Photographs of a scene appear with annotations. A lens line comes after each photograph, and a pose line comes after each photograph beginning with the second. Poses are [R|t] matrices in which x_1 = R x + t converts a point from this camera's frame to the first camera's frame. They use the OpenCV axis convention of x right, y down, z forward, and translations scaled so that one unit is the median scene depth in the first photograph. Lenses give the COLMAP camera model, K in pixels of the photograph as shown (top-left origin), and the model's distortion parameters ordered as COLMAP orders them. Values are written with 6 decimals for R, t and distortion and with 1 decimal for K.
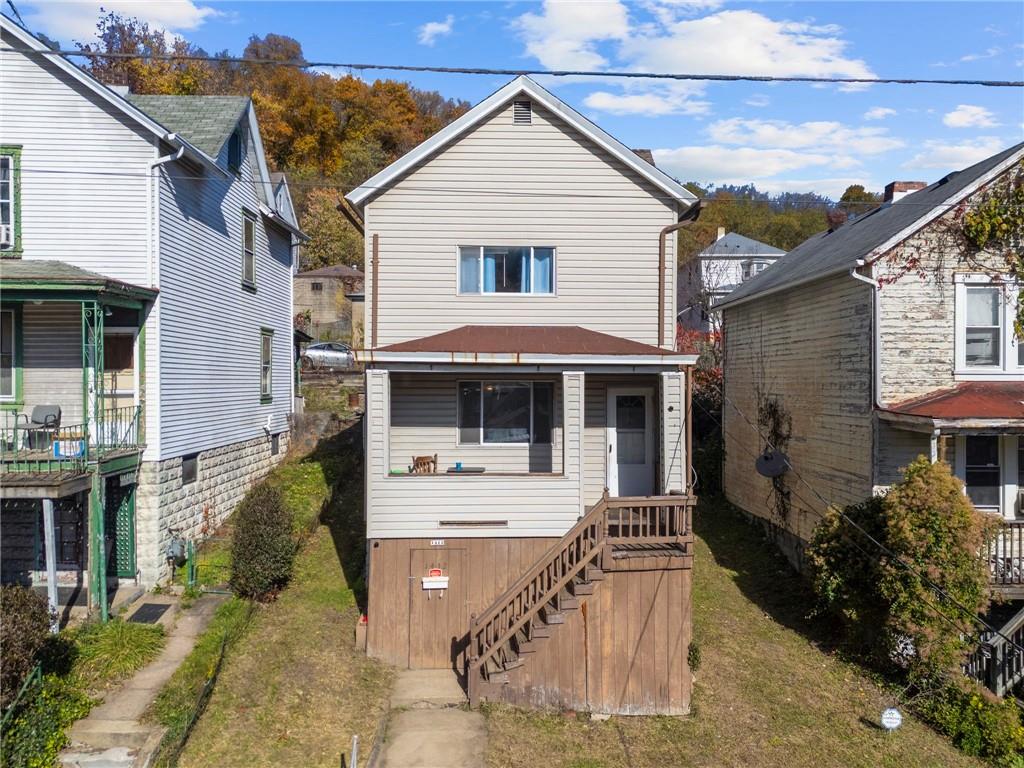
lens RADIAL K [[750.8, 0, 515.1], [0, 750.8, 382.4], [0, 0, 1]] dist [0.061720, -0.053679]
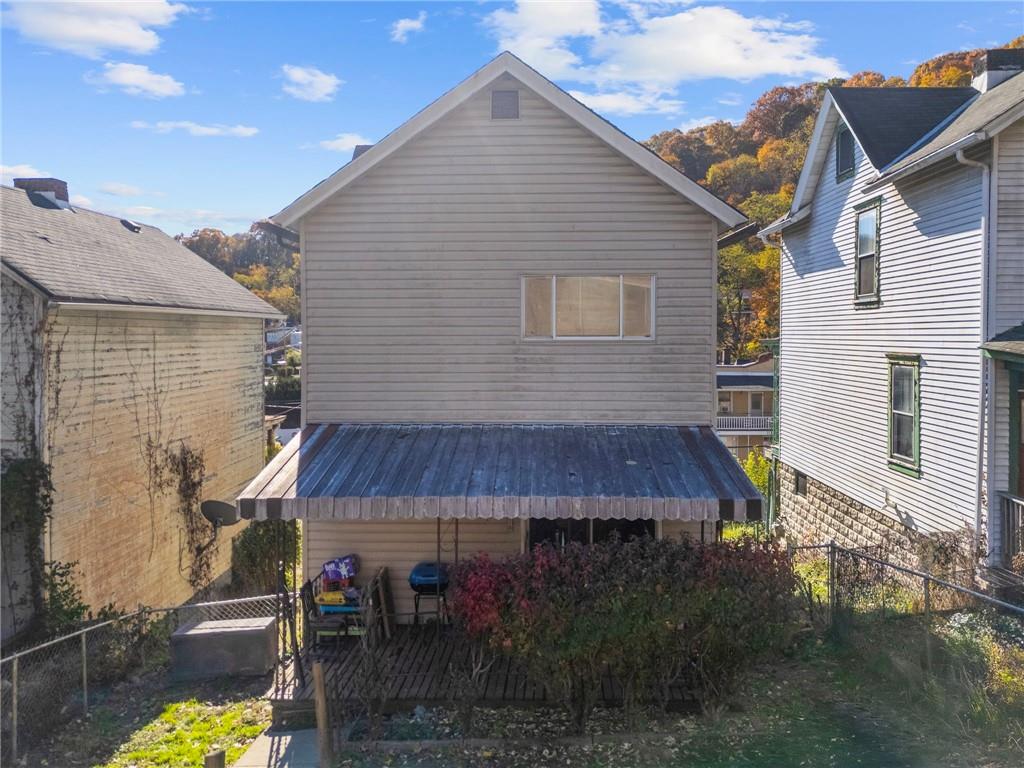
lens RADIAL K [[750.8, 0, 515.1], [0, 750.8, 382.4], [0, 0, 1]] dist [0.061720, -0.053679]
pose [[-0.998428, -0.004722, 0.055843, -0.059801], [-0.001129, 0.997937, 0.064195, -0.126433], [-0.056031, 0.064031, -0.996374, 2.374836]]
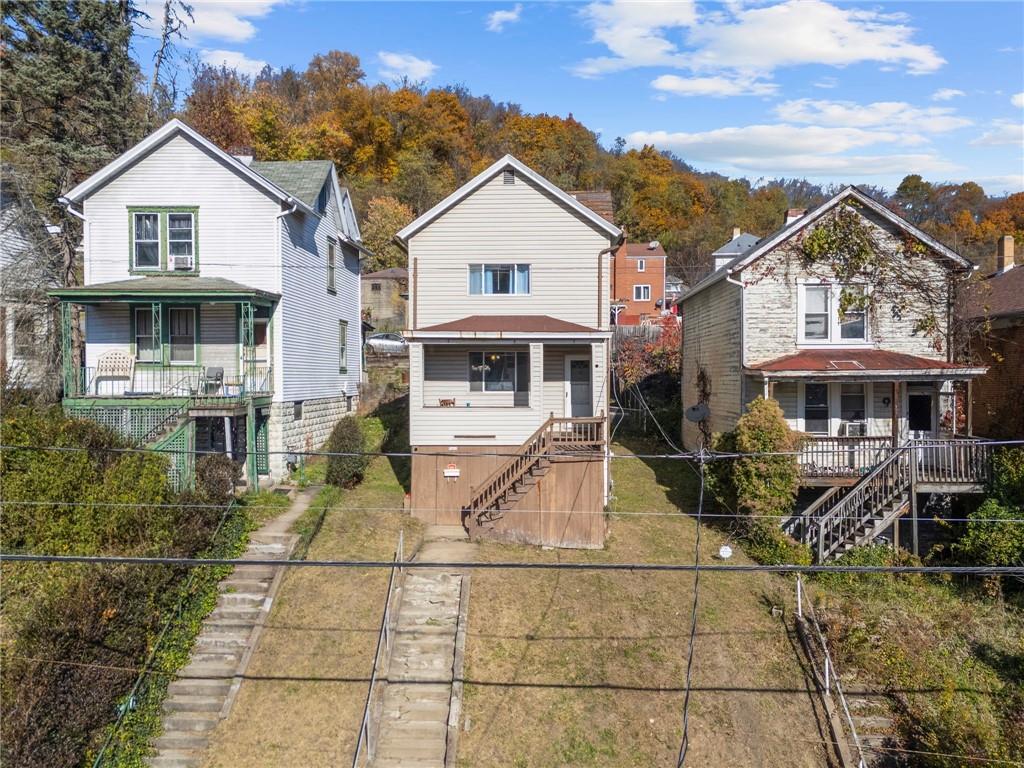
lens RADIAL K [[750.8, 0, 515.1], [0, 750.8, 382.4], [0, 0, 1]] dist [0.061720, -0.053679]
pose [[0.997315, -0.002928, -0.073169, 0.133855], [0.003302, 0.999982, 0.004985, 0.055393], [0.073153, -0.005213, 0.997307, -0.540865]]
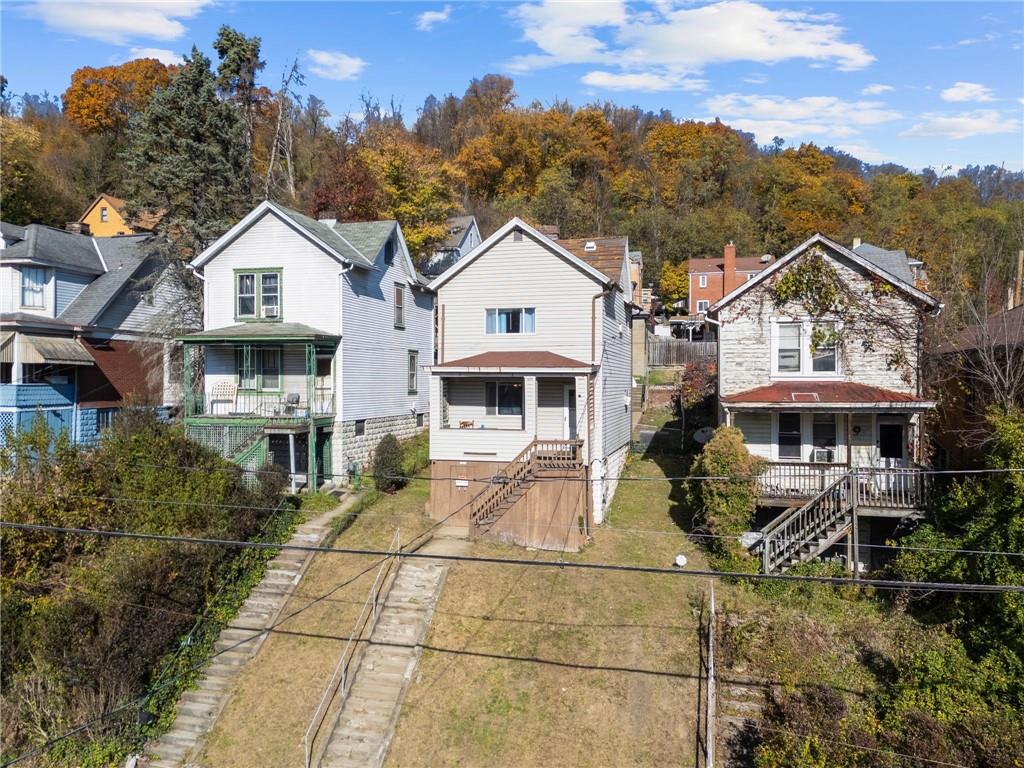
lens RADIAL K [[750.8, 0, 515.1], [0, 750.8, 382.4], [0, 0, 1]] dist [0.061720, -0.053679]
pose [[0.957003, -0.000225, -0.290079, 0.532036], [-0.000331, 0.999998, -0.001868, 0.004140], [0.290079, 0.001884, 0.957001, -0.750981]]
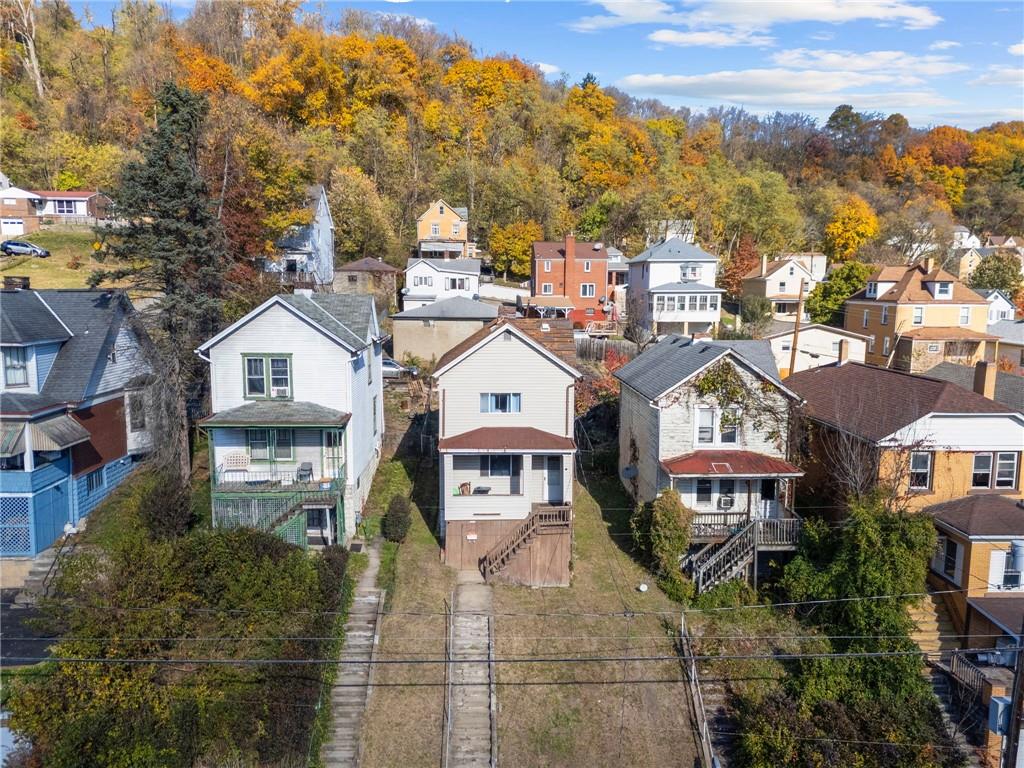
lens RADIAL K [[750.8, 0, 515.1], [0, 750.8, 382.4], [0, 0, 1]] dist [0.061720, -0.053679]
pose [[0.999967, 0.002221, 0.007800, 0.016129], [-0.003209, 0.991630, 0.129074, -0.509777], [-0.007448, -0.129095, 0.991604, -1.271676]]
